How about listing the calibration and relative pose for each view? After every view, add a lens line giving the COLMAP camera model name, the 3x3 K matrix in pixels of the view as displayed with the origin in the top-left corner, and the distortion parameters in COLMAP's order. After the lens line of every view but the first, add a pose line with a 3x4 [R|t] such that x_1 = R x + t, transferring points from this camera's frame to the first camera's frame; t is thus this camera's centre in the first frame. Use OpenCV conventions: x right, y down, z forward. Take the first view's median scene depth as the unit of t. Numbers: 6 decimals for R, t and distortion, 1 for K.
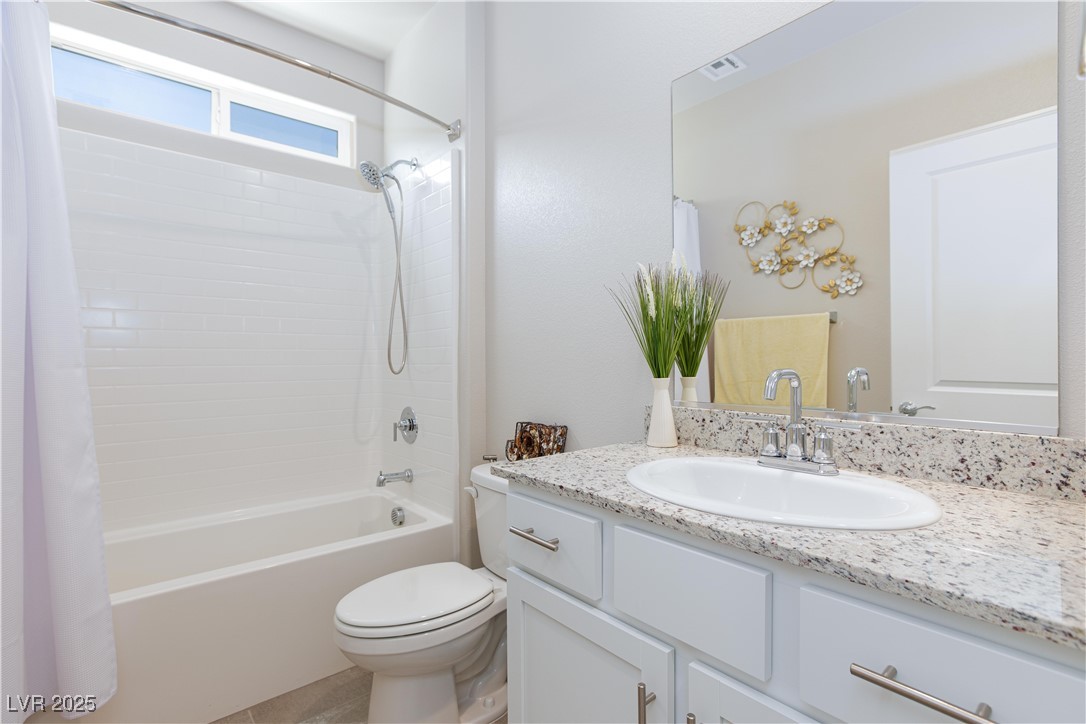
lens RADIAL K [[496.8, 0, 543.0], [0, 496.8, 362.0], [0, 0, 1]] dist [-0.000957, -0.000041]
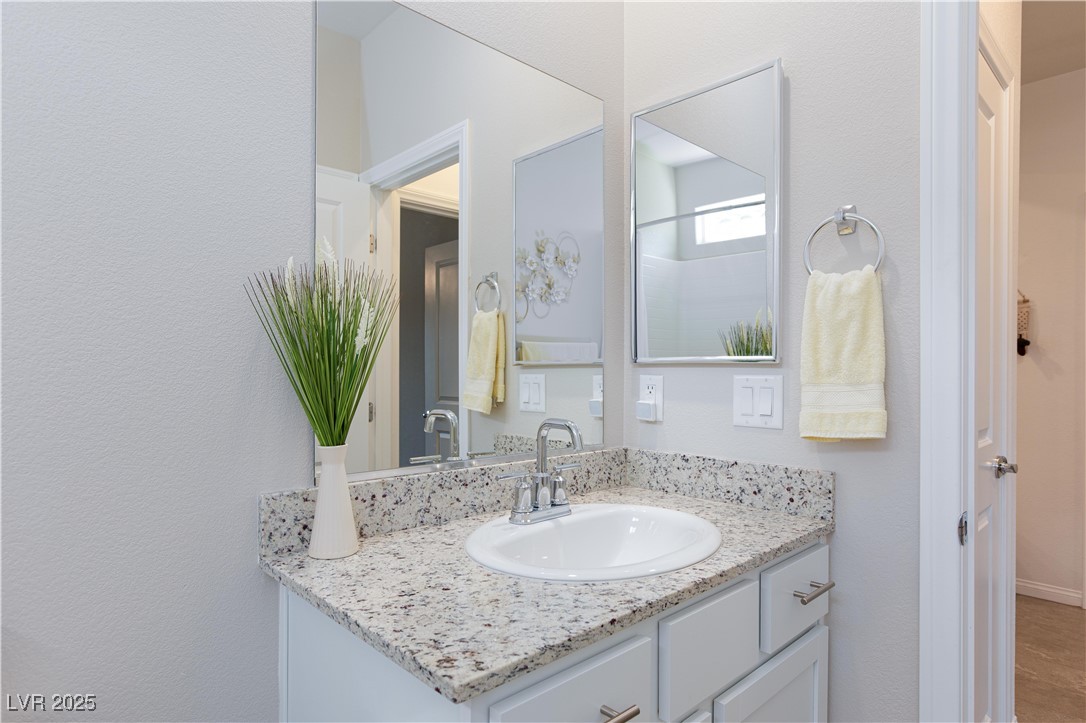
lens RADIAL K [[613.5, 0, 543.0], [0, 613.5, 361.5], [0, 0, 1]] dist [-0.041700, -0.000006]
pose [[-0.049730, 0.013596, 0.998670, -0.735491], [-0.000226, 0.999907, -0.013624, -0.084113], [-0.998763, -0.000903, -0.049722, 1.059054]]
